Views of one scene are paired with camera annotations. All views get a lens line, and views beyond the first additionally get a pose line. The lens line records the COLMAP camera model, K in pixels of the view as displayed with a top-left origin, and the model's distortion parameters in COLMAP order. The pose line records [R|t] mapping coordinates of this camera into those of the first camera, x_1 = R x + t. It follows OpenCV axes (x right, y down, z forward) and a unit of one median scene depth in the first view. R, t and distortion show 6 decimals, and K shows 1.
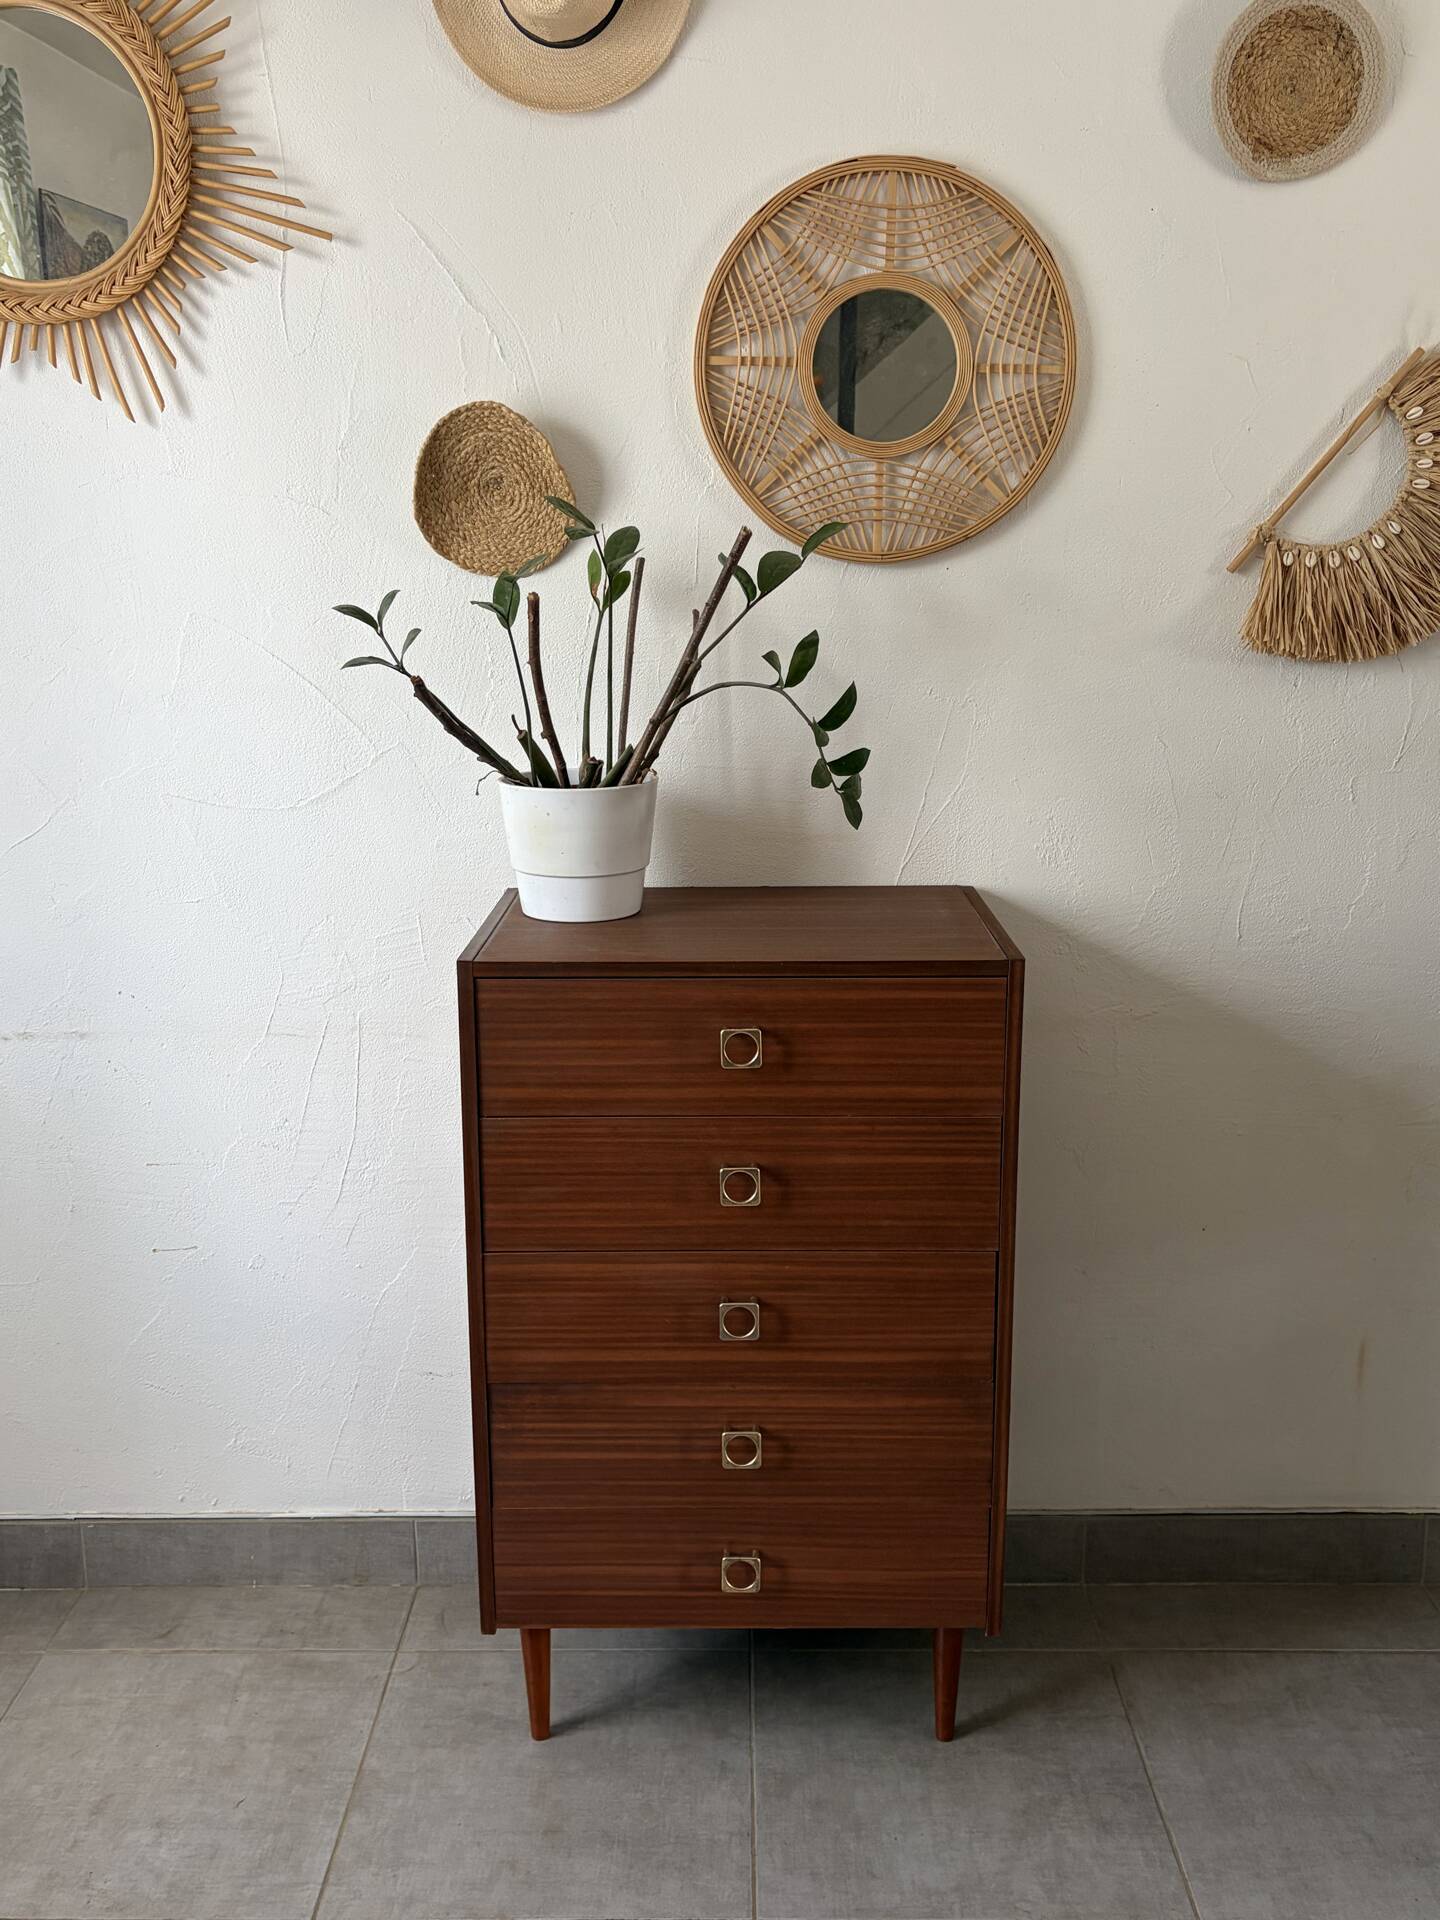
lens RADIAL K [[1749.3, 0, 715.1], [0, 1749.3, 939.4], [0, 0, 1]] dist [0.015910, 0.000000]
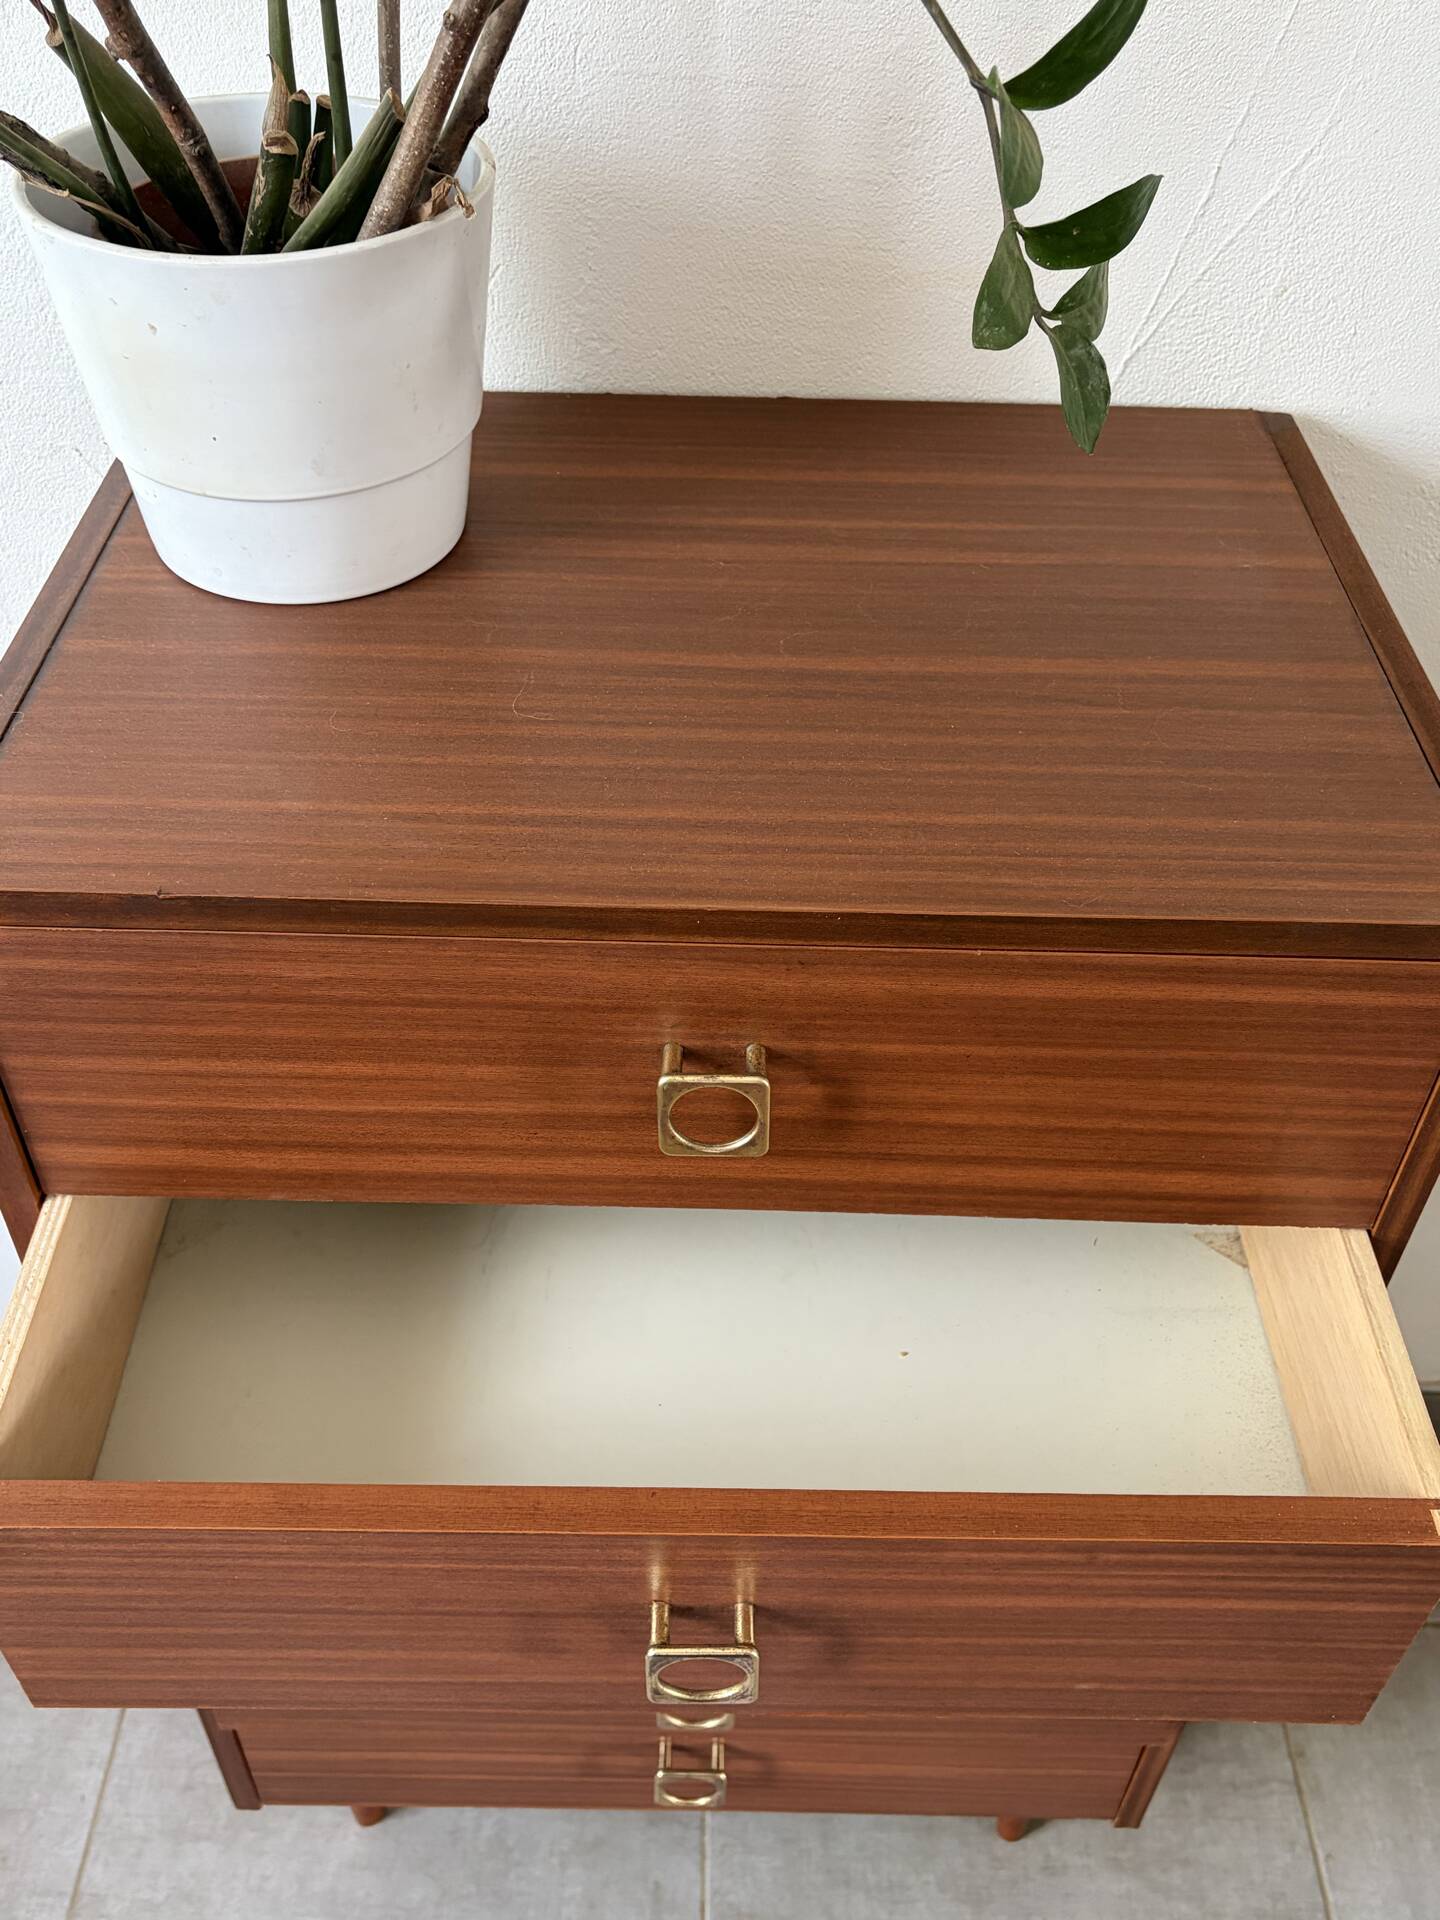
lens RADIAL K [[1749.3, 0, 714.1], [0, 1749.3, 963.2], [0, 0, 1]] dist [0.015910, 0.000000]
pose [[0.999644, 0.017567, 0.020071, 0.006895], [-0.025249, 0.865830, 0.499701, -0.139692], [-0.008600, -0.500030, 0.865965, 0.663288]]
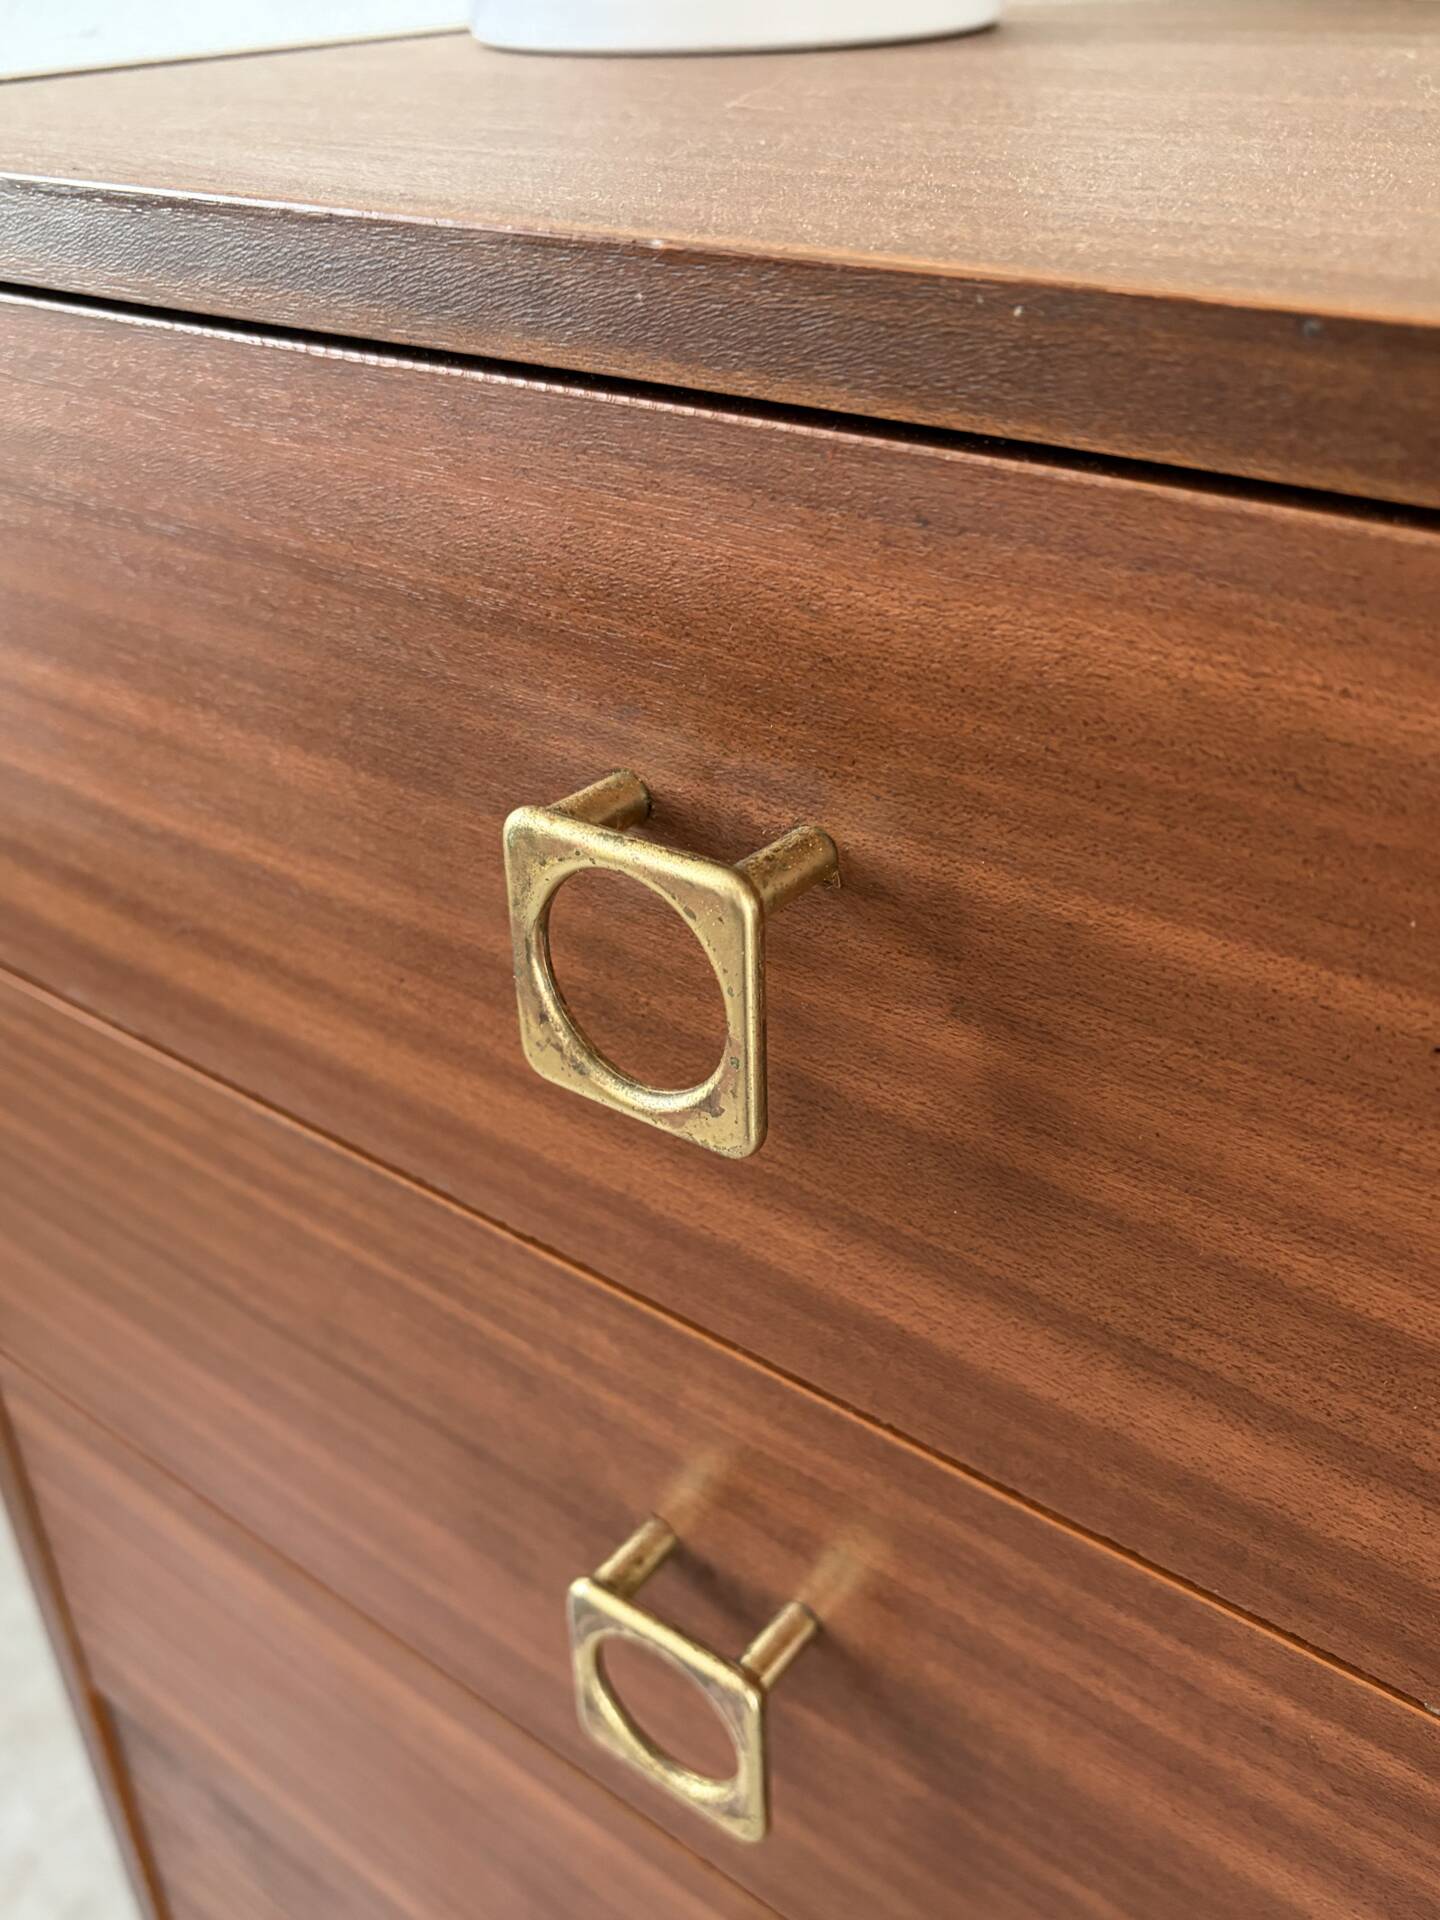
lens RADIAL K [[1749.3, 0, 735.7], [0, 1749.3, 960.4], [0, 0, 1]] dist [0.015910, 0.000000]
pose [[0.807335, 0.294308, -0.511462, 0.081486], [-0.114181, 0.928279, 0.353922, 0.014246], [0.578942, -0.227334, 0.783036, 0.857308]]
